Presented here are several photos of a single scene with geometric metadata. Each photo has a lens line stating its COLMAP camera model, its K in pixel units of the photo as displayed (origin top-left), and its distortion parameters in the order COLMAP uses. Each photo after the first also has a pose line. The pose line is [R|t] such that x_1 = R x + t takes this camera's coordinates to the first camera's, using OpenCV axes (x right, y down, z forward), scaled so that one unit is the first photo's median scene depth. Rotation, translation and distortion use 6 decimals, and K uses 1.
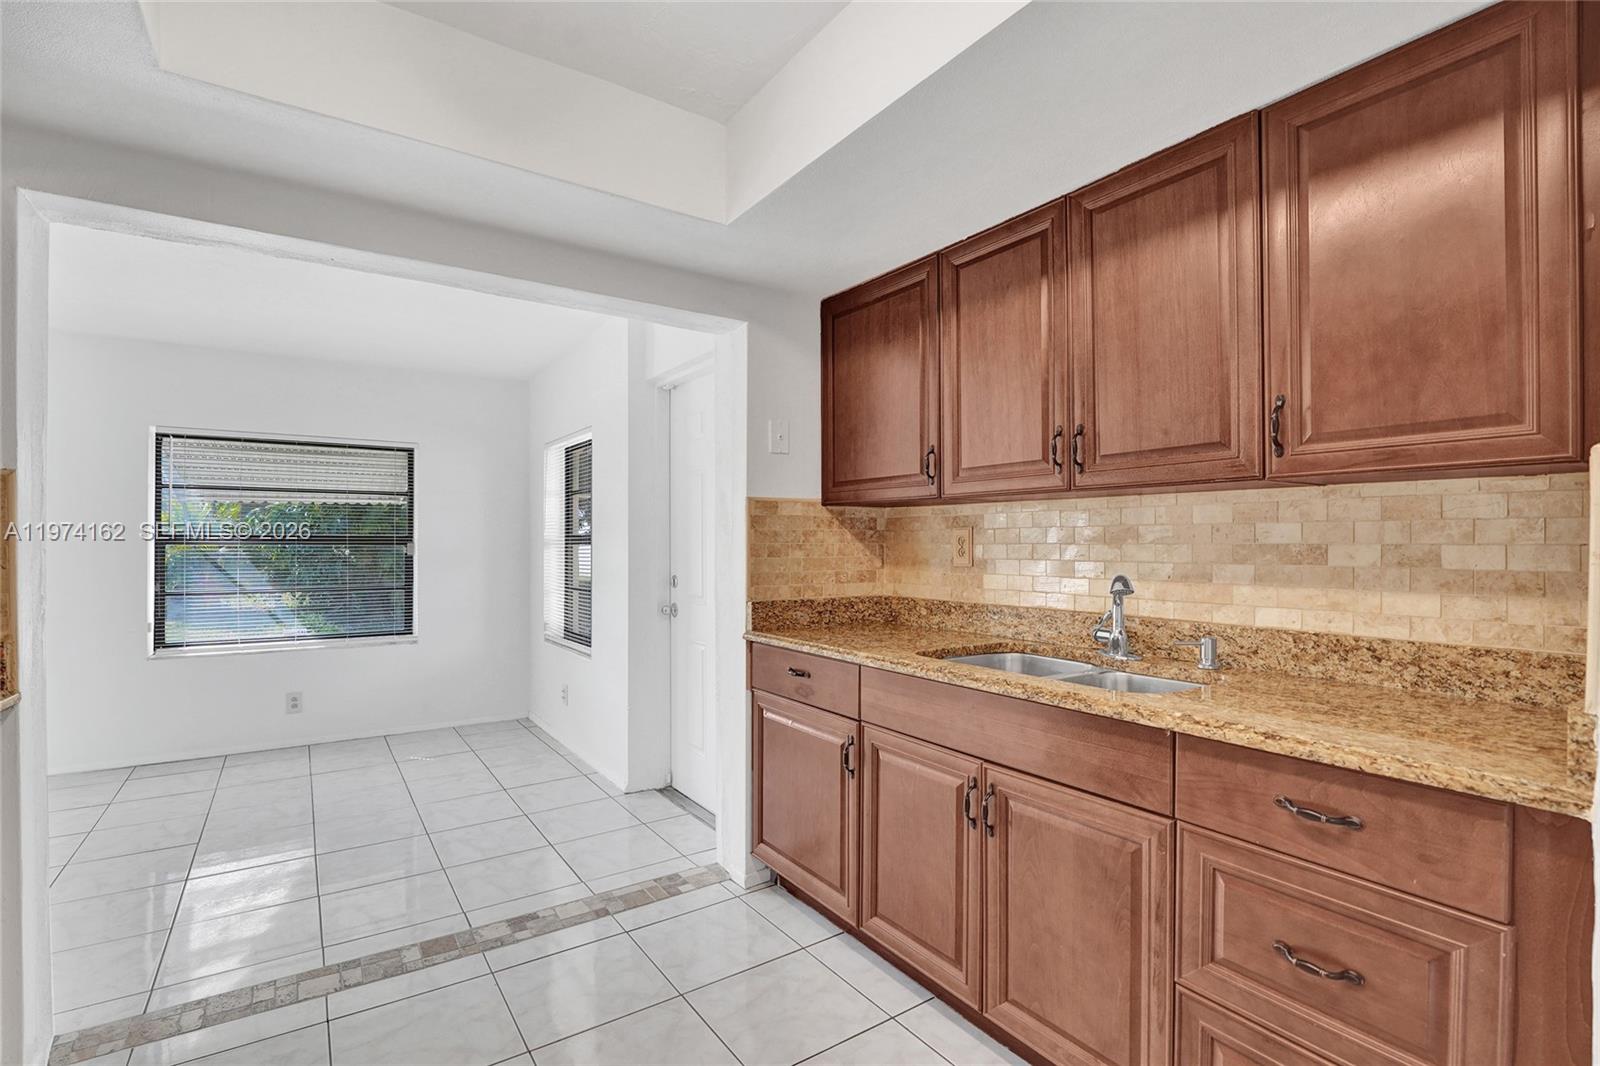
lens RADIAL K [[746.2, 0, 790.4], [0, 746.2, 541.2], [0, 0, 1]] dist [-0.014781, 0.000252]
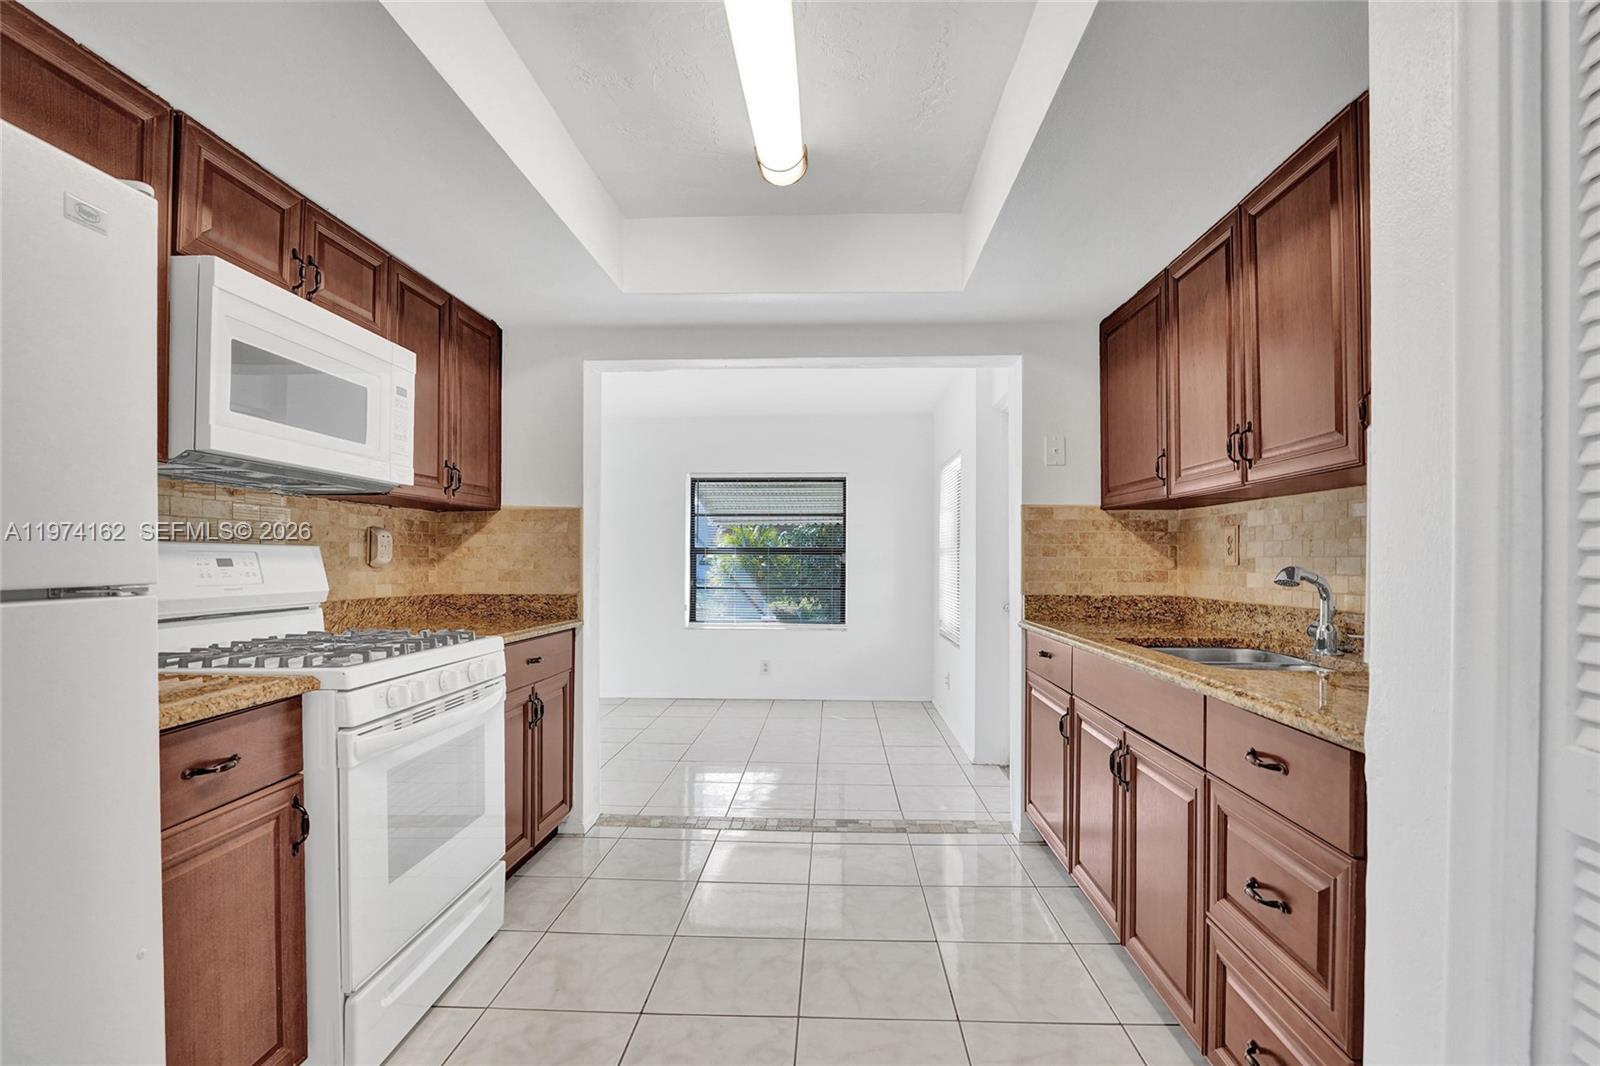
lens RADIAL K [[750.1, 0, 787.8], [0, 750.1, 551.0], [0, 0, 1]] dist [-0.014965, -0.000555]
pose [[0.796444, -0.006052, -0.604682, 0.336994], [-0.000502, 0.999943, -0.010669, 0.023881], [0.604712, 0.008801, 0.796395, -0.144963]]
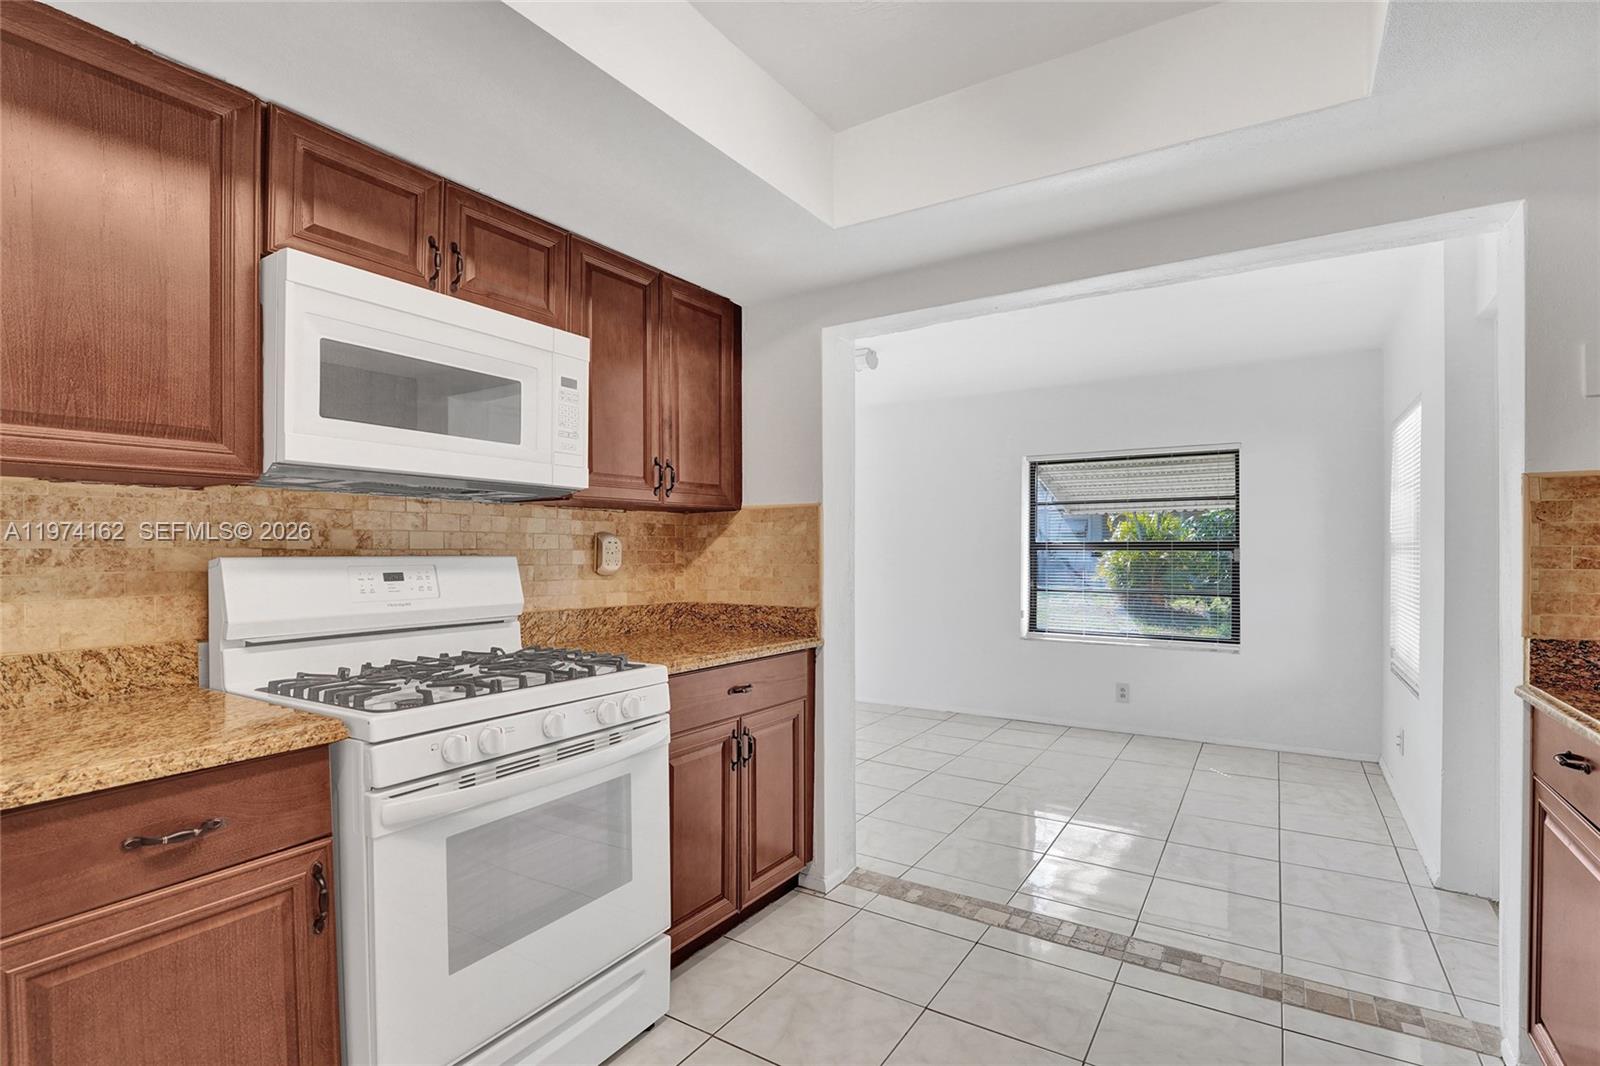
lens RADIAL K [[750.1, 0, 787.8], [0, 750.1, 551.0], [0, 0, 1]] dist [-0.014965, -0.000555]
pose [[0.393217, -0.000024, -0.919446, 0.257993], [0.003689, 0.999992, 0.001551, 0.003649], [0.919439, -0.004002, 0.393213, 0.161969]]
